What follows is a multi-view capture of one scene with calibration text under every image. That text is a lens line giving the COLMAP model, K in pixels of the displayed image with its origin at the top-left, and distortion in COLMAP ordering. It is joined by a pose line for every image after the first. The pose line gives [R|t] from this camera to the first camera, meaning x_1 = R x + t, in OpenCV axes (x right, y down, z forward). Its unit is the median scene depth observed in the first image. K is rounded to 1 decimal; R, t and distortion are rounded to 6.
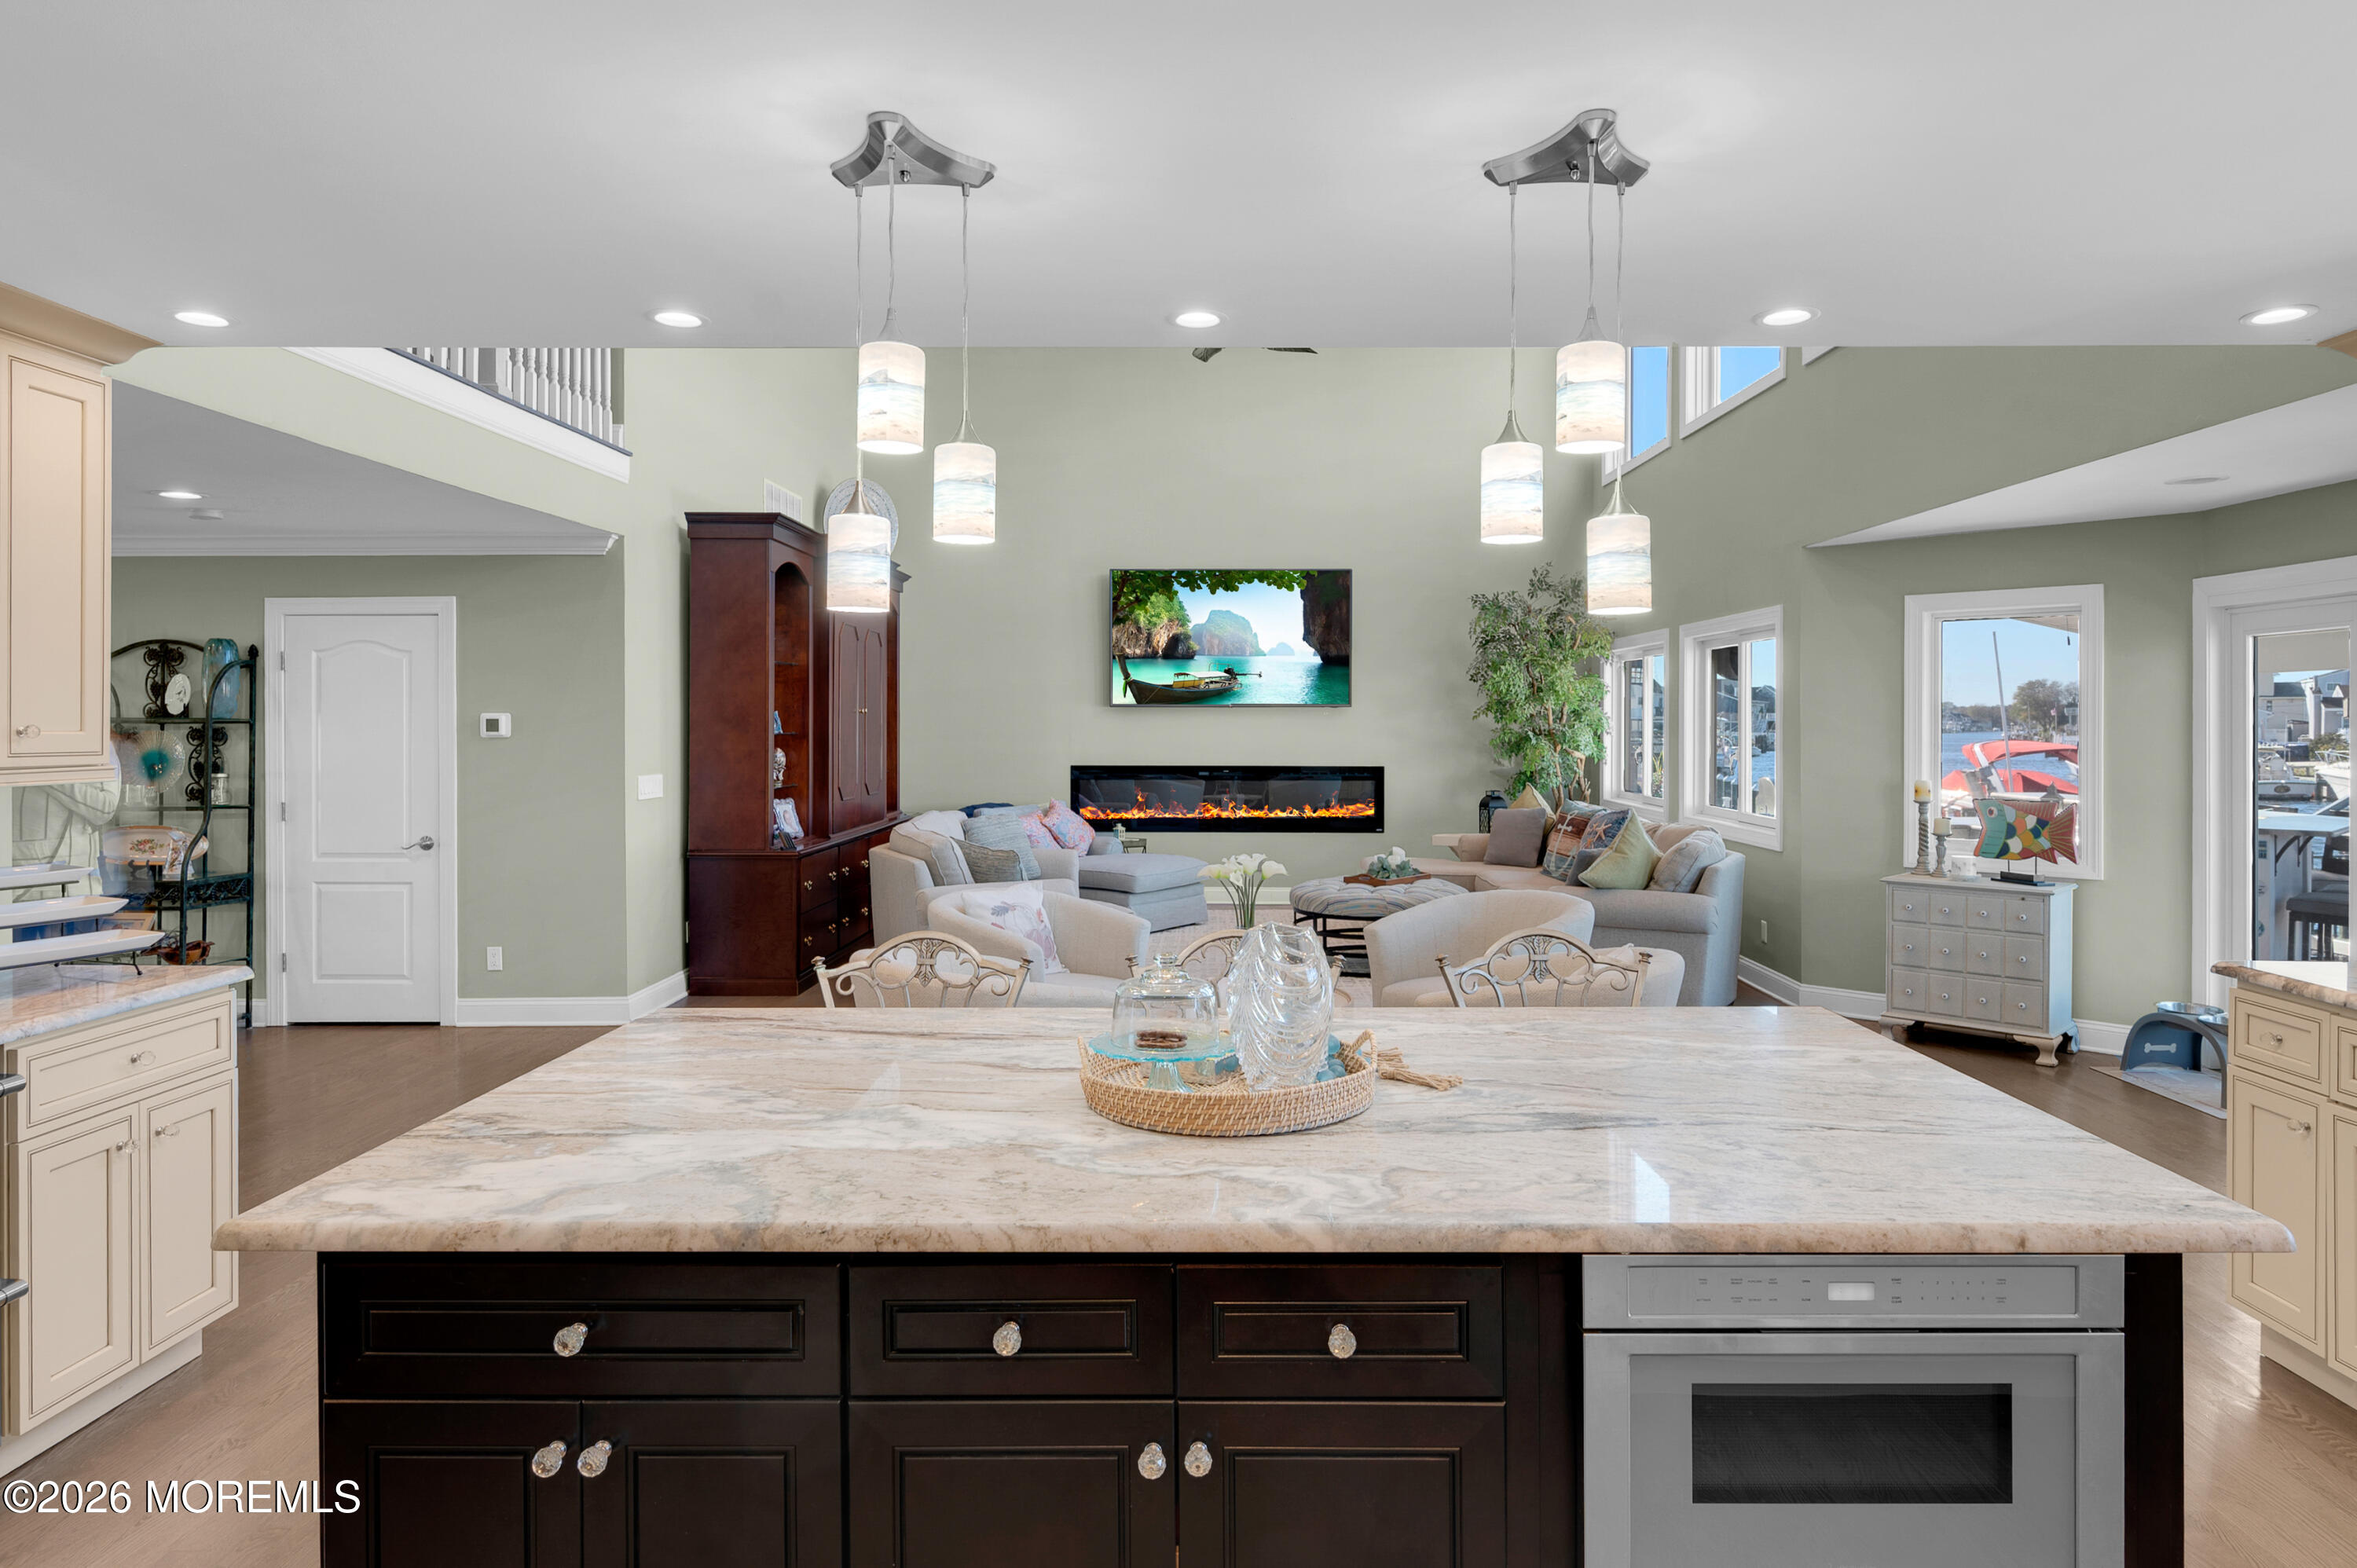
lens RADIAL K [[1441.4, 0, 1179.3], [0, 1441.4, 741.0], [0, 0, 1]] dist [0.031803, 0.000319]
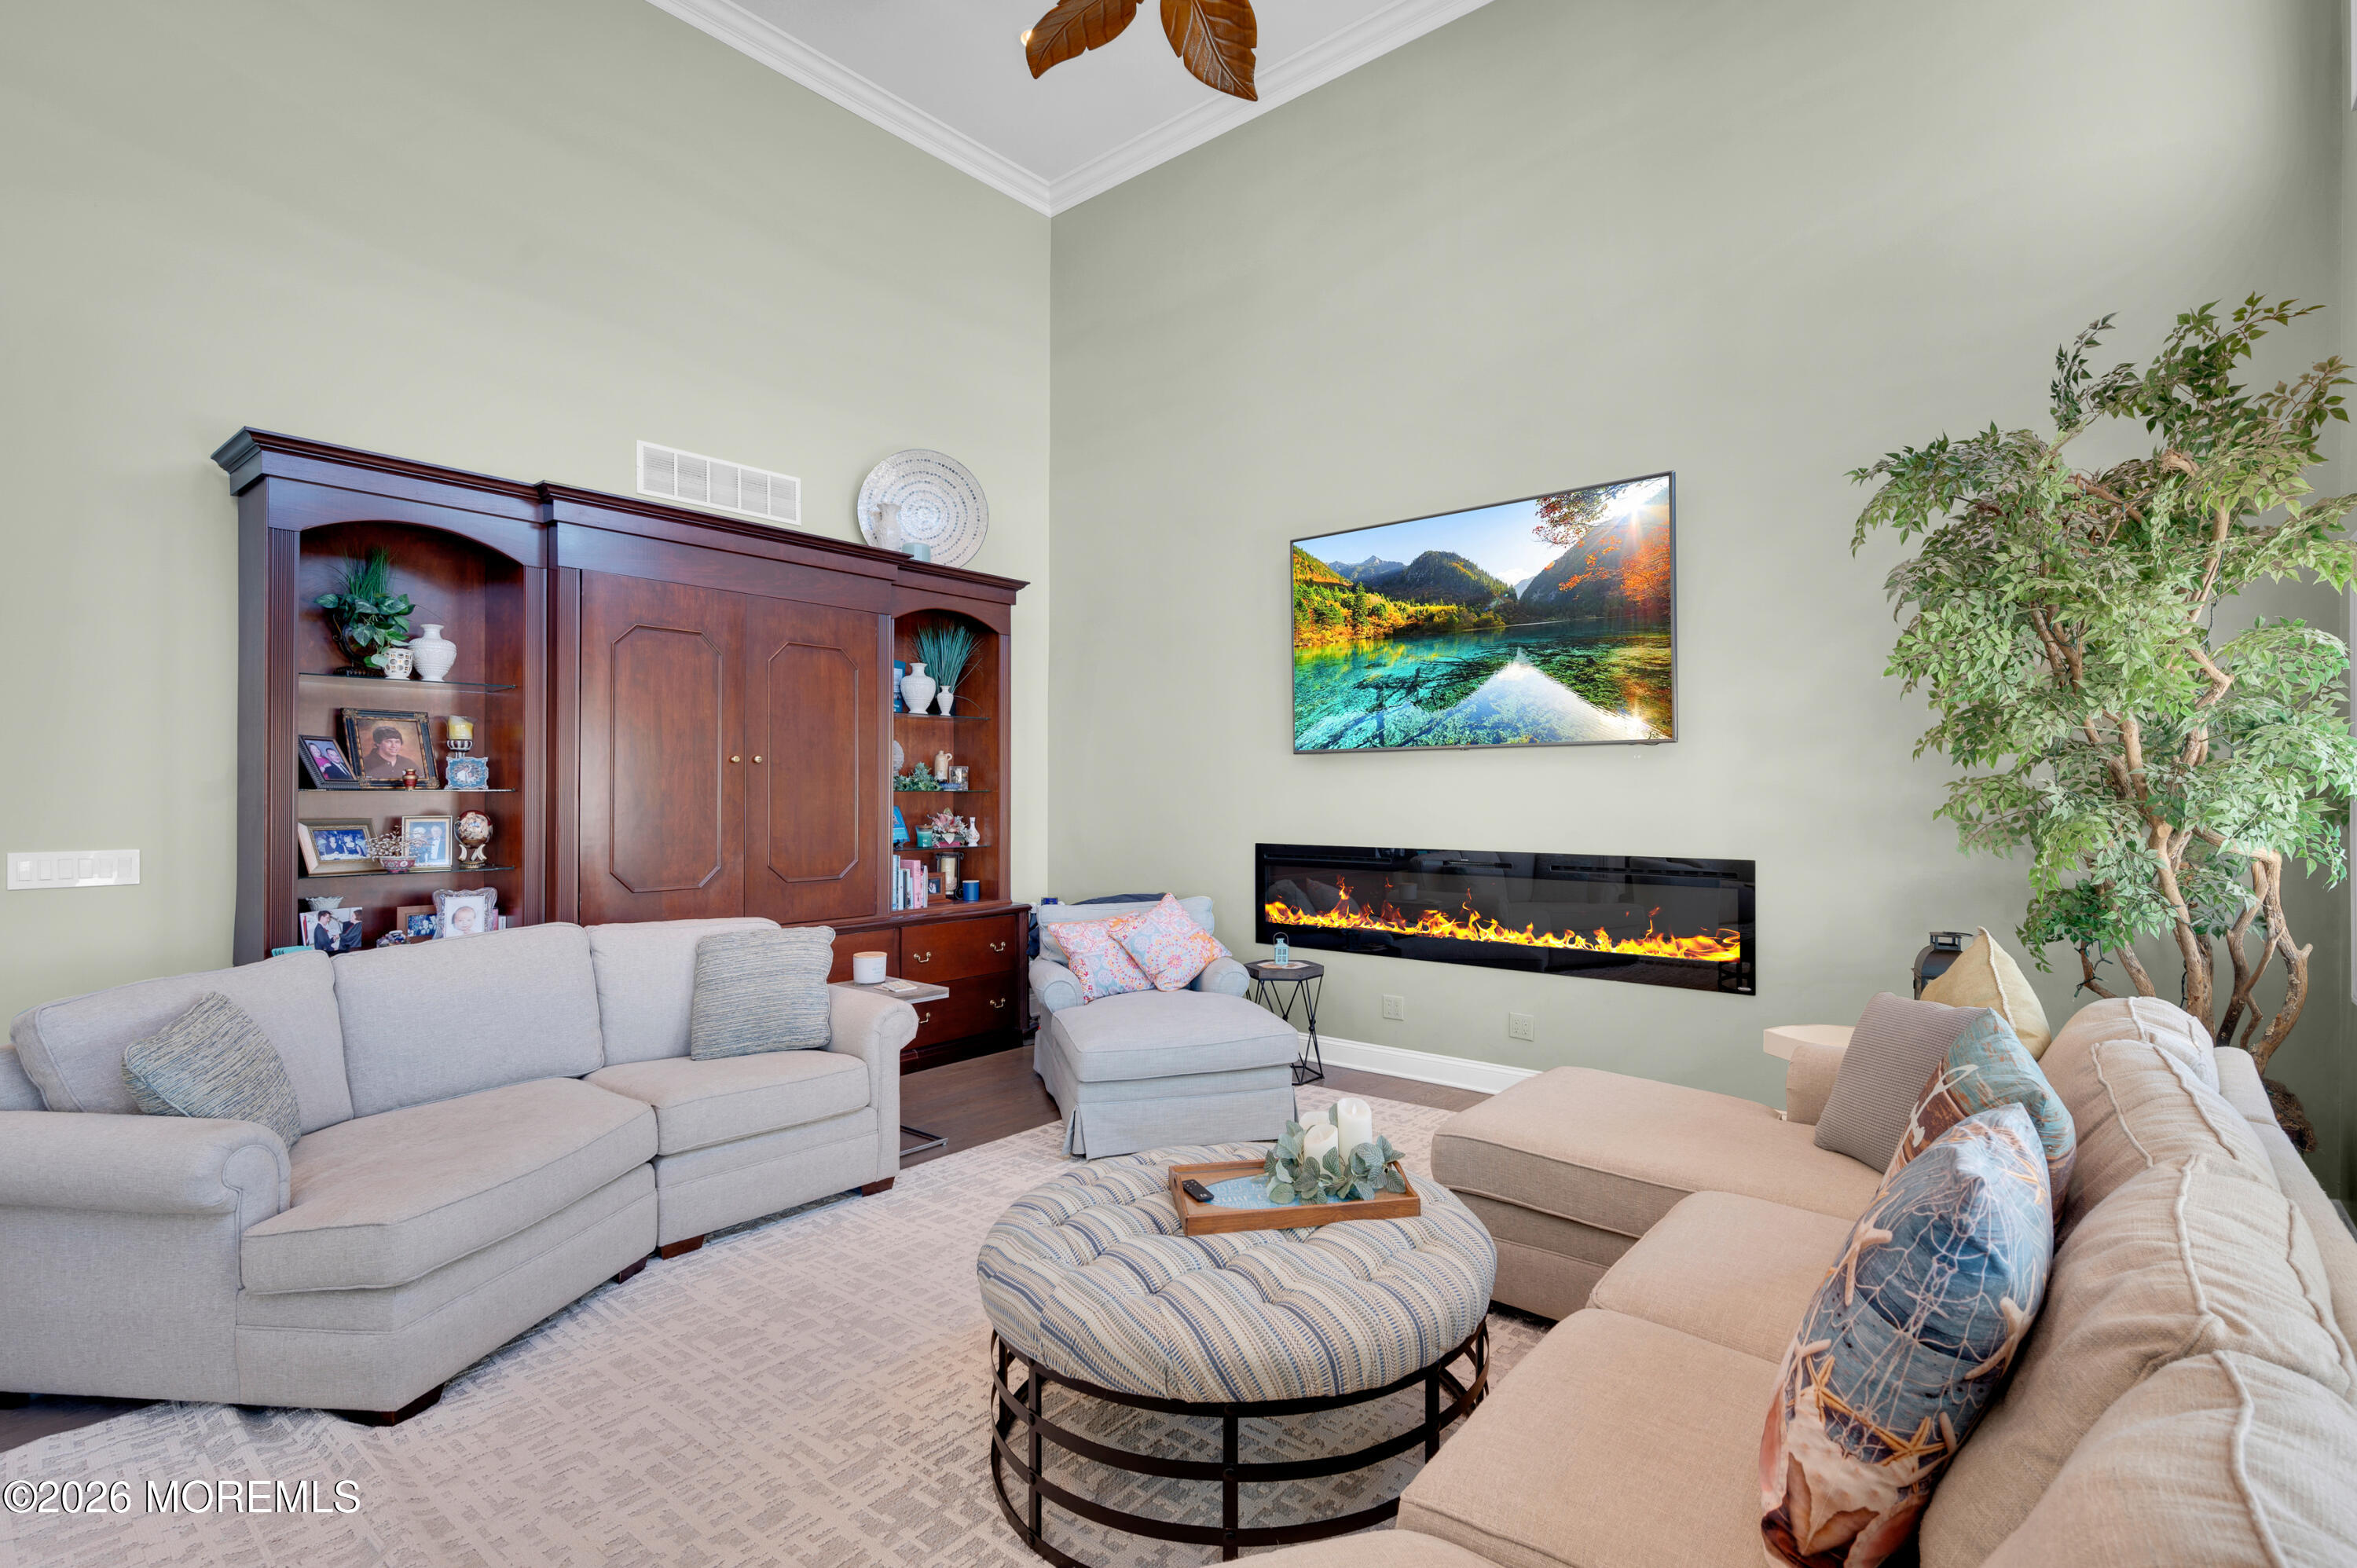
lens RADIAL K [[1095.6, 0, 1267.5], [0, 1095.6, 793.7], [0, 0, 1]] dist [-0.000032, -0.000115]
pose [[0.798172, -0.003075, -0.602422, 0.251658], [-0.006482, 0.999885, -0.013691, 0.000996], [0.602395, 0.014832, 0.798060, 0.647552]]
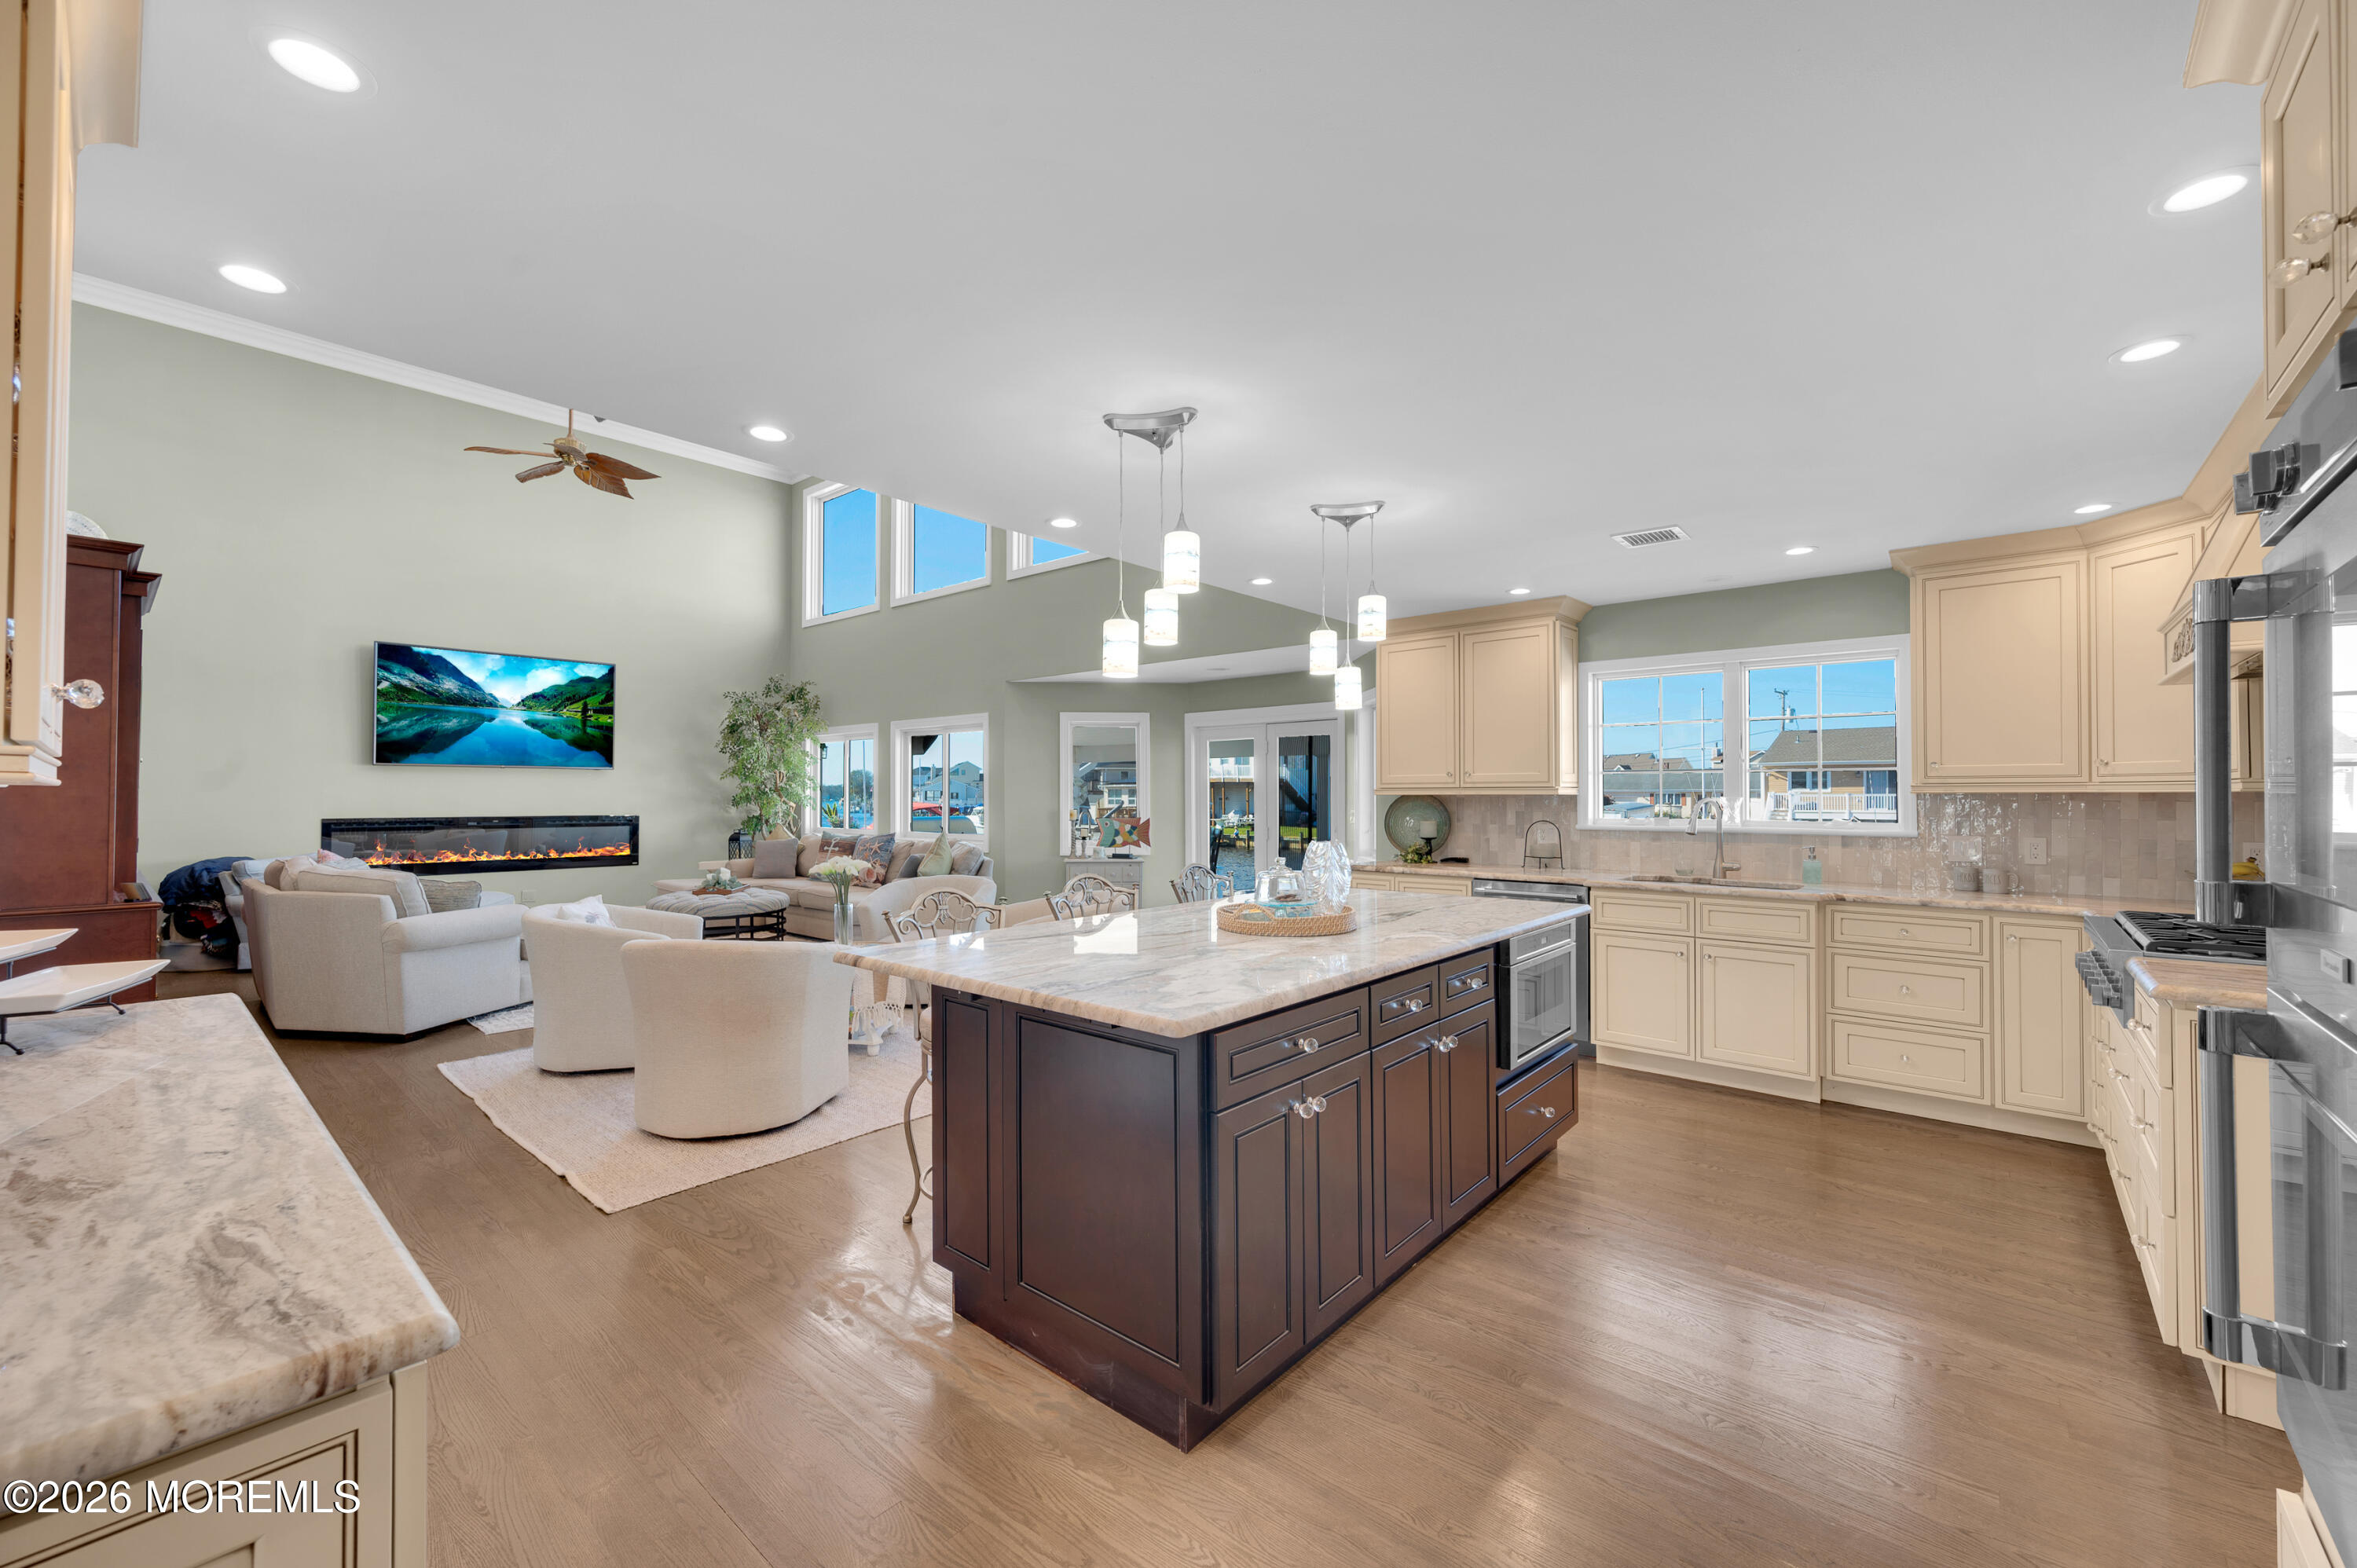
lens RADIAL K [[944.2, 0, 1178.5], [0, 944.2, 784.0], [0, 0, 1]] dist [-0.000377, -0.000044]
pose [[0.643032, 0.009883, 0.765775, -0.224278], [0.010100, 0.999720, -0.021383, 0.014051], [-0.765772, 0.021484, 0.642753, 0.059636]]
